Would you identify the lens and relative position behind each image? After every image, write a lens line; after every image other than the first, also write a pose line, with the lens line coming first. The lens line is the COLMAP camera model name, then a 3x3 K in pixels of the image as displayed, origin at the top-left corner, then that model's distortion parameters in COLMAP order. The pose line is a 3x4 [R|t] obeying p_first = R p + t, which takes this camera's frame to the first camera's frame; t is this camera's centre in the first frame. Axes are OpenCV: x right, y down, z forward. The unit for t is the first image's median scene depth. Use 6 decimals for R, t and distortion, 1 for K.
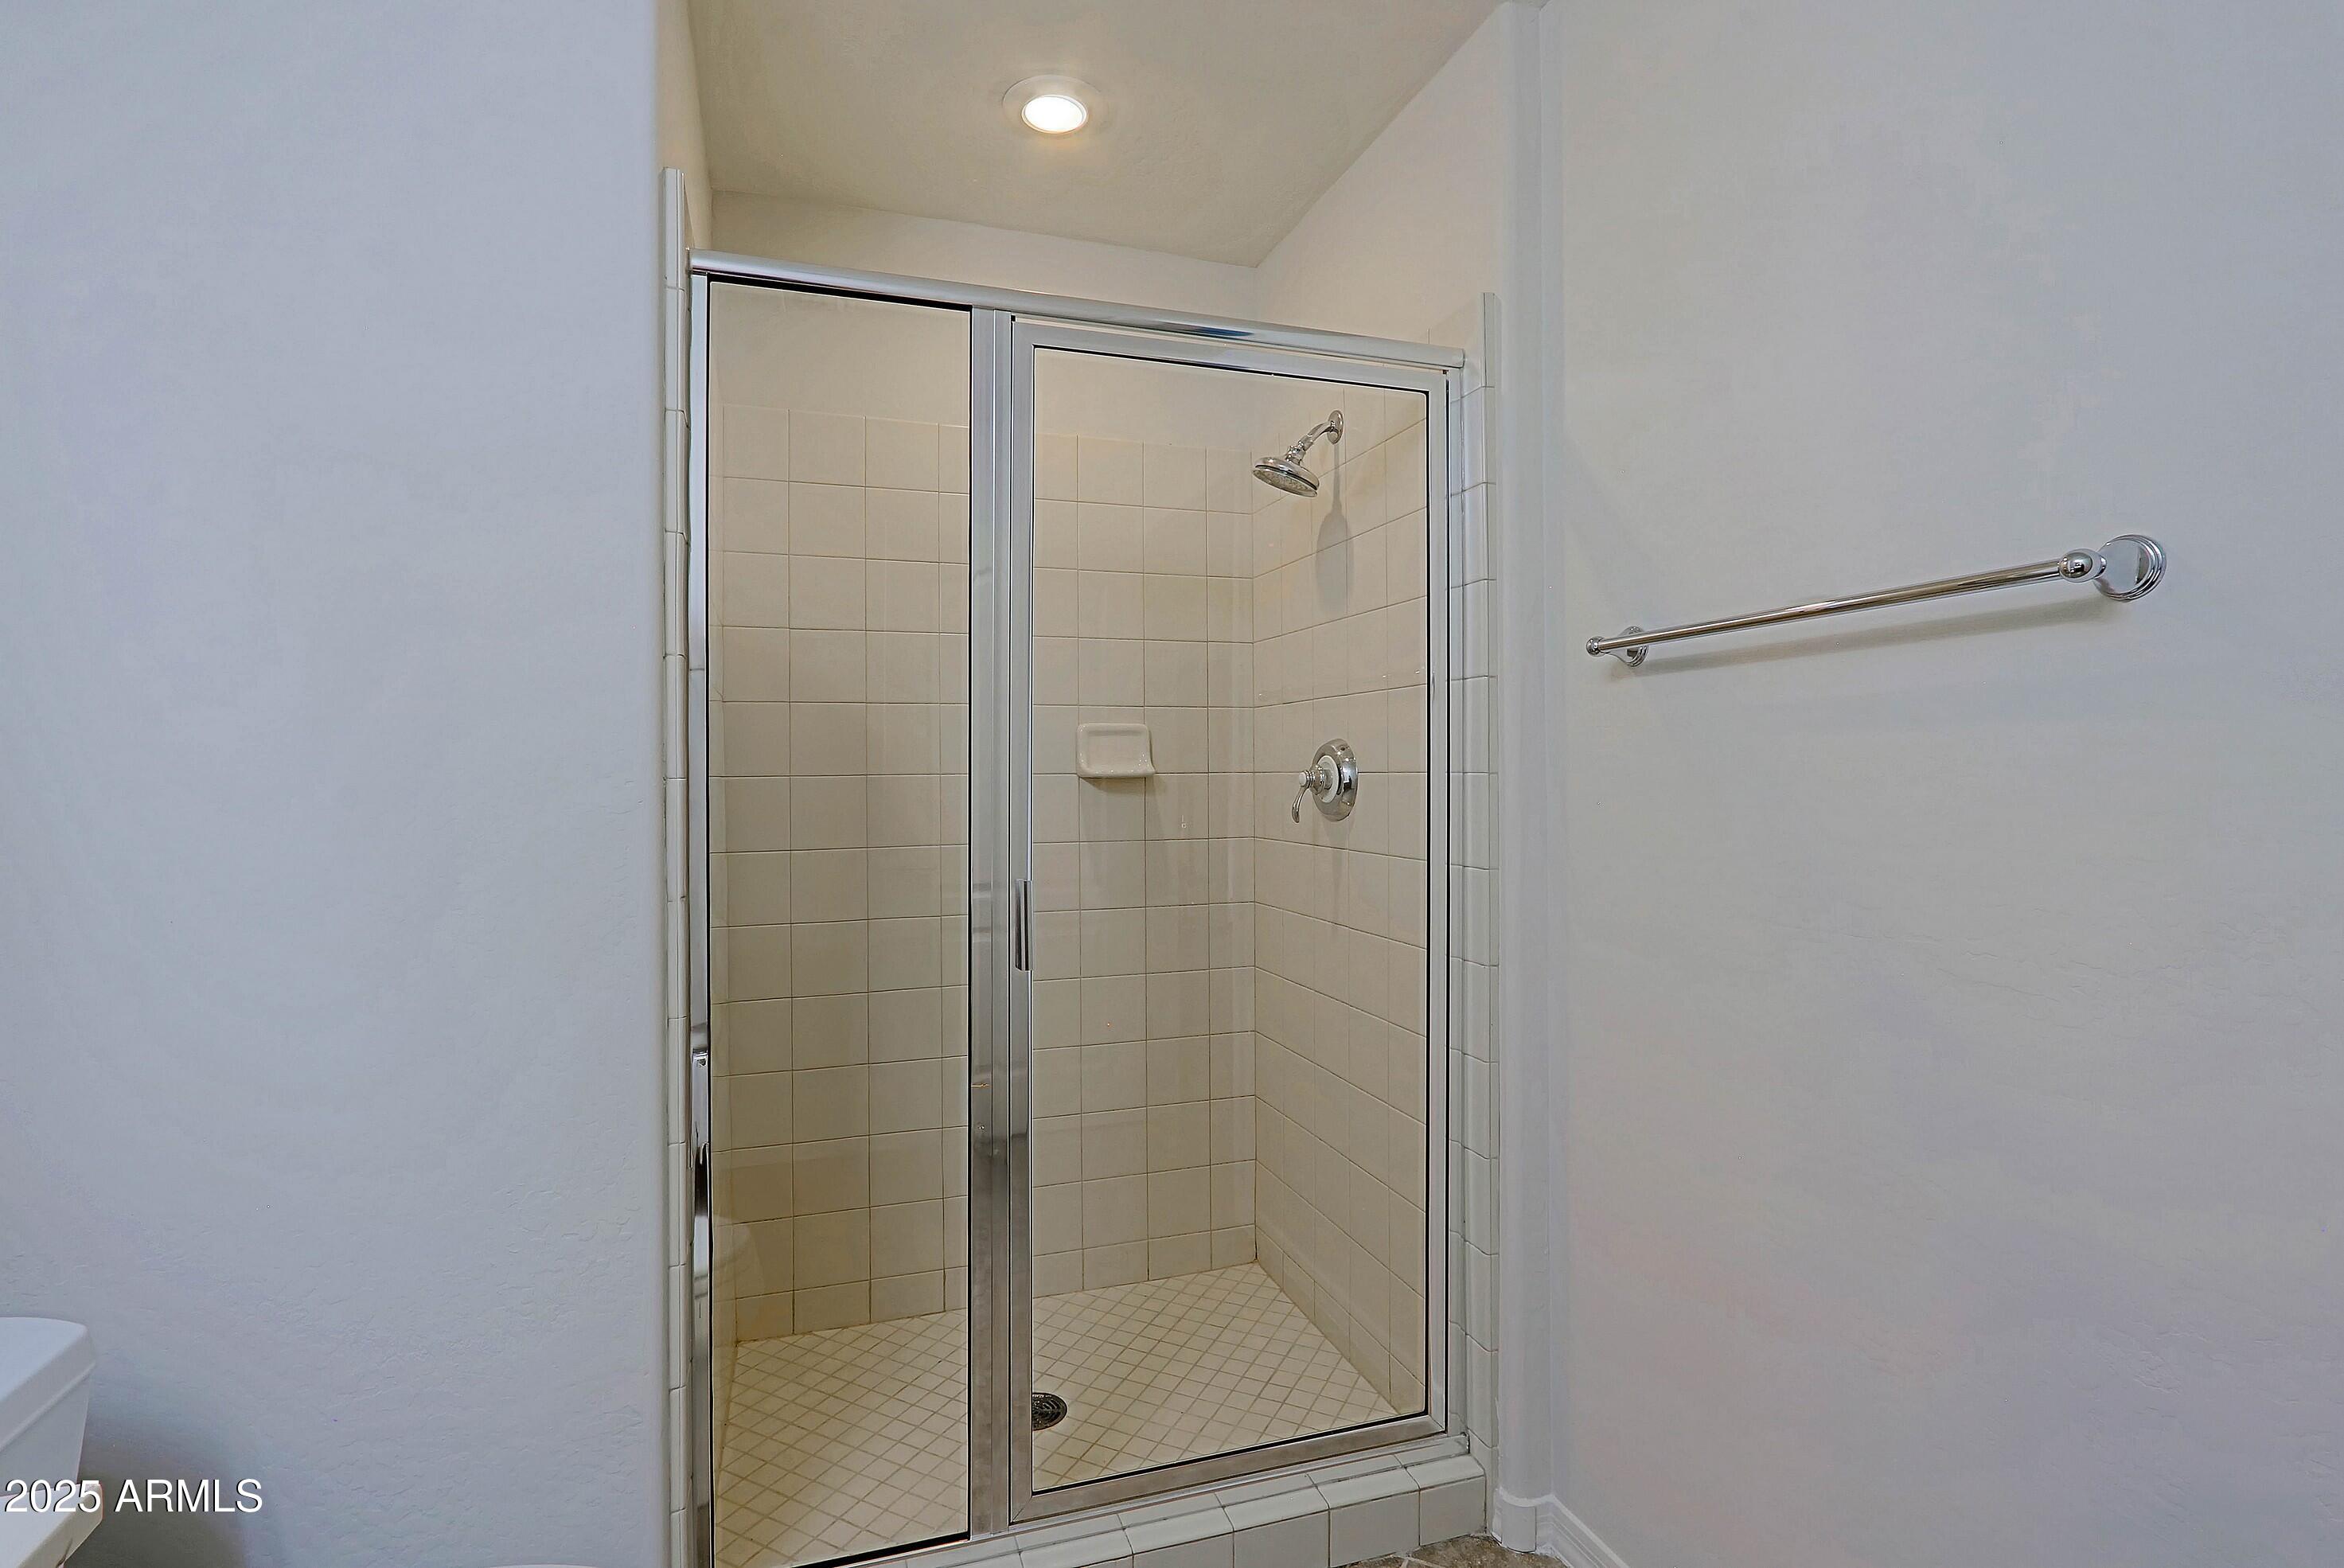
lens RADIAL K [[1105.9, 0, 1166.8], [0, 1105.9, 770.9], [0, 0, 1]] dist [-0.004024, 0.001544]
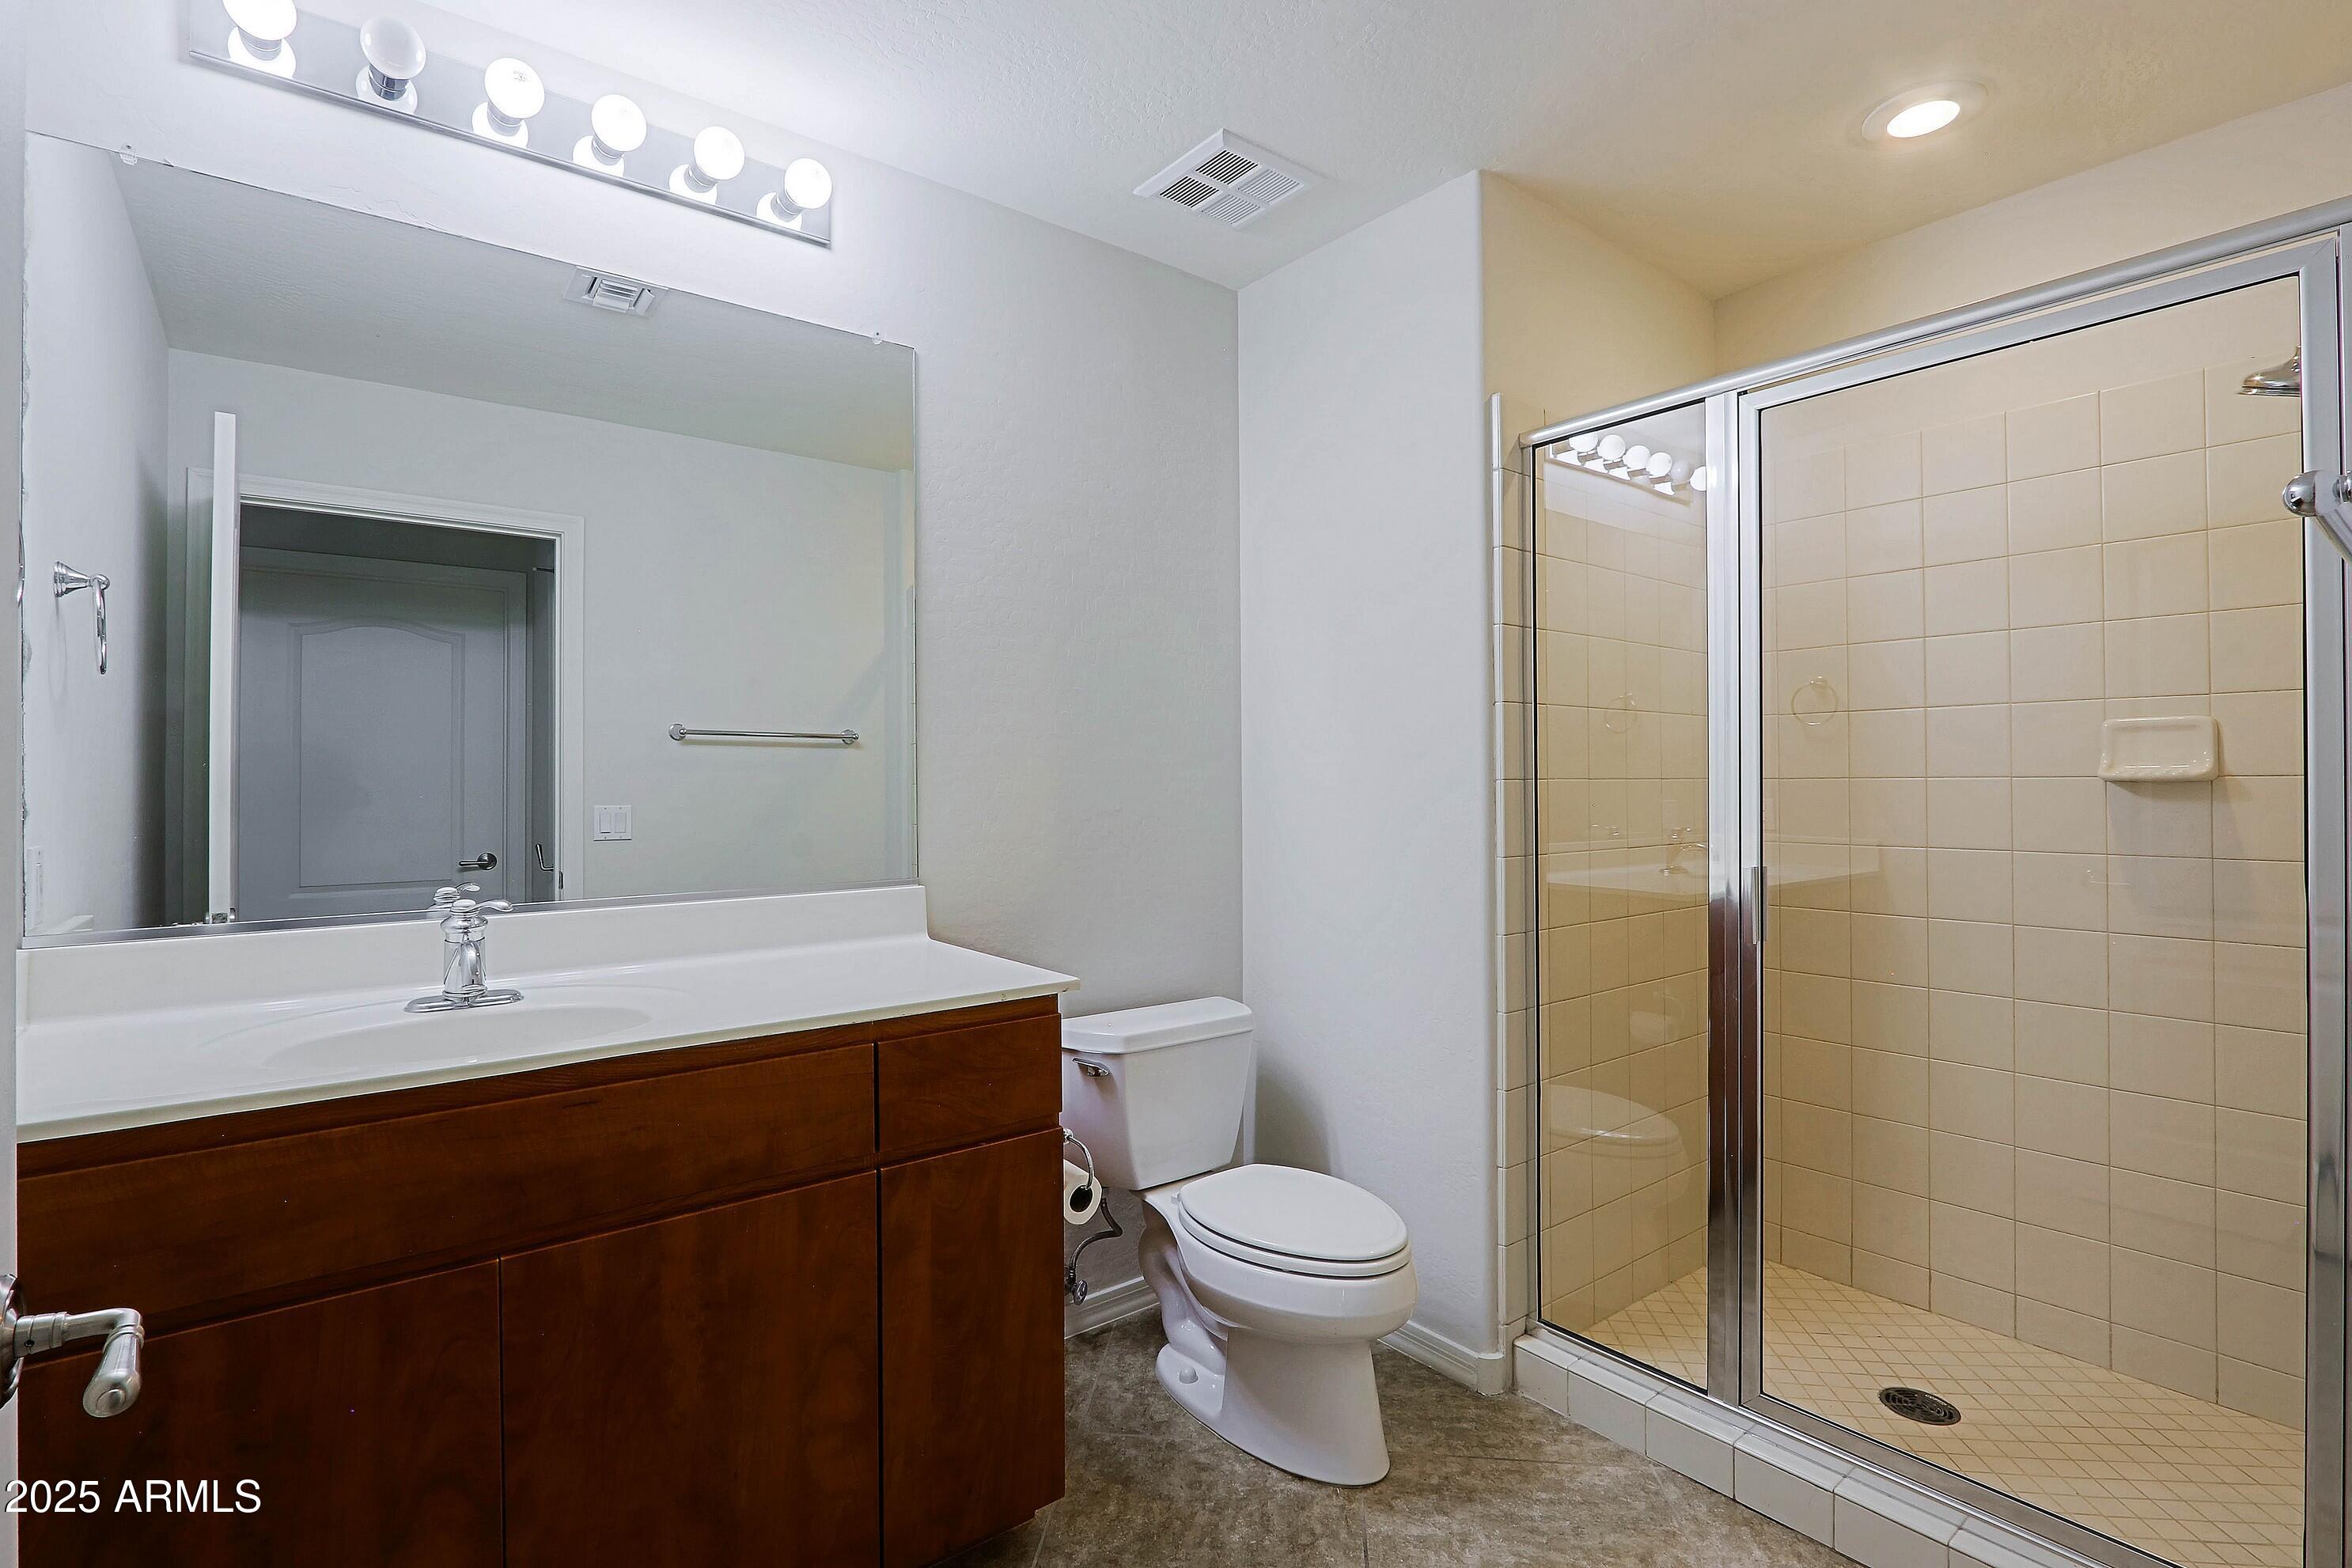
lens RADIAL K [[1109.7, 0, 1186.4], [0, 1109.7, 780.1], [0, 0, 1]] dist [-0.004024, 0.001544]
pose [[0.354760, 0.001411, -0.934956, 0.498047], [0.002446, 0.999994, 0.002437, 0.001213], [0.934954, -0.003152, 0.354755, 0.010778]]
